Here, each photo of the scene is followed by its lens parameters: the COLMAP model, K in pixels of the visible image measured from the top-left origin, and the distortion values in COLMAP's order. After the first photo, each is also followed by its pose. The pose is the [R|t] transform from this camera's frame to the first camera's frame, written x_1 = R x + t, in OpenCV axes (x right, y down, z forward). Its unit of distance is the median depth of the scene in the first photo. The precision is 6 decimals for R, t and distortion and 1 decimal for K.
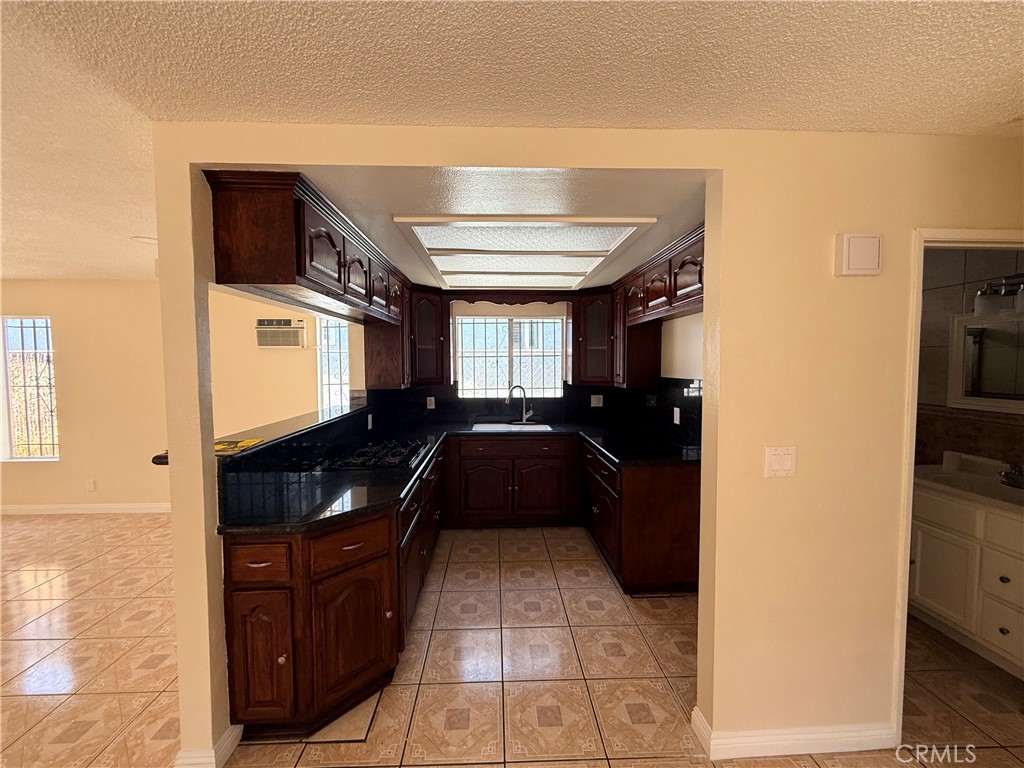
lens RADIAL K [[409.3, 0, 508.0], [0, 409.3, 382.5], [0, 0, 1]] dist [-0.001182, -0.000194]
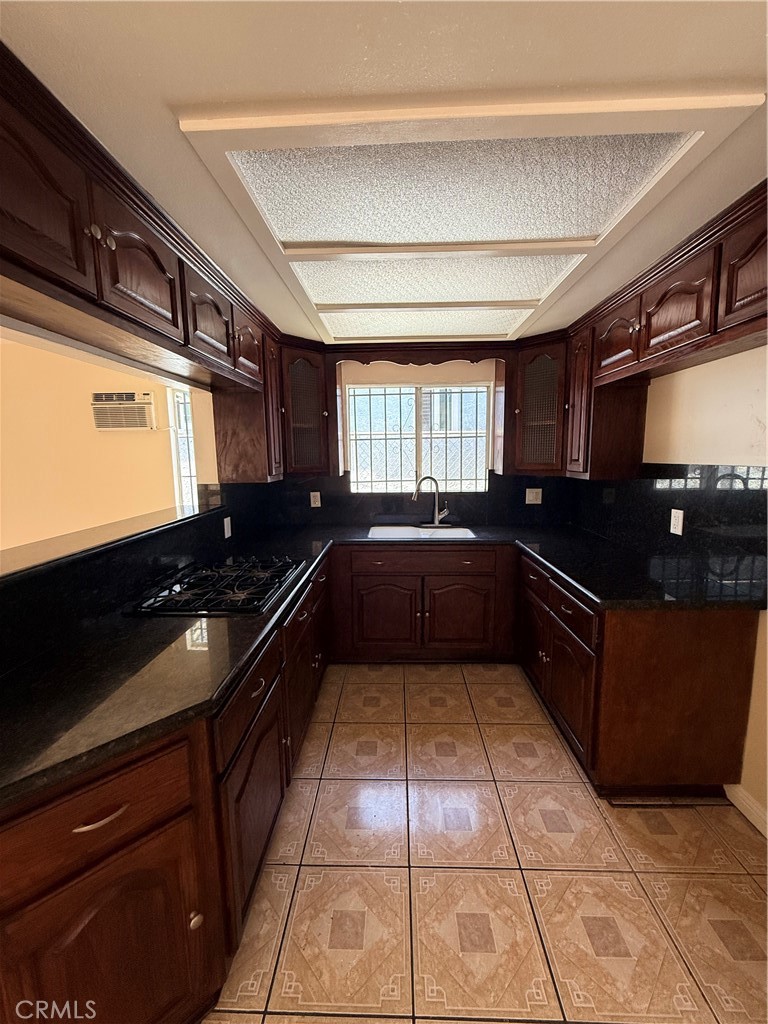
lens RADIAL K [[409.3, 0, 384.9], [0, 409.3, 508.1], [0, 0, 1]] dist [-0.001182, -0.000194]
pose [[0.997918, -0.000733, -0.064496, -0.008318], [0.006279, 0.996290, 0.085826, 0.000373], [0.064194, -0.086052, 0.994220, 0.270566]]
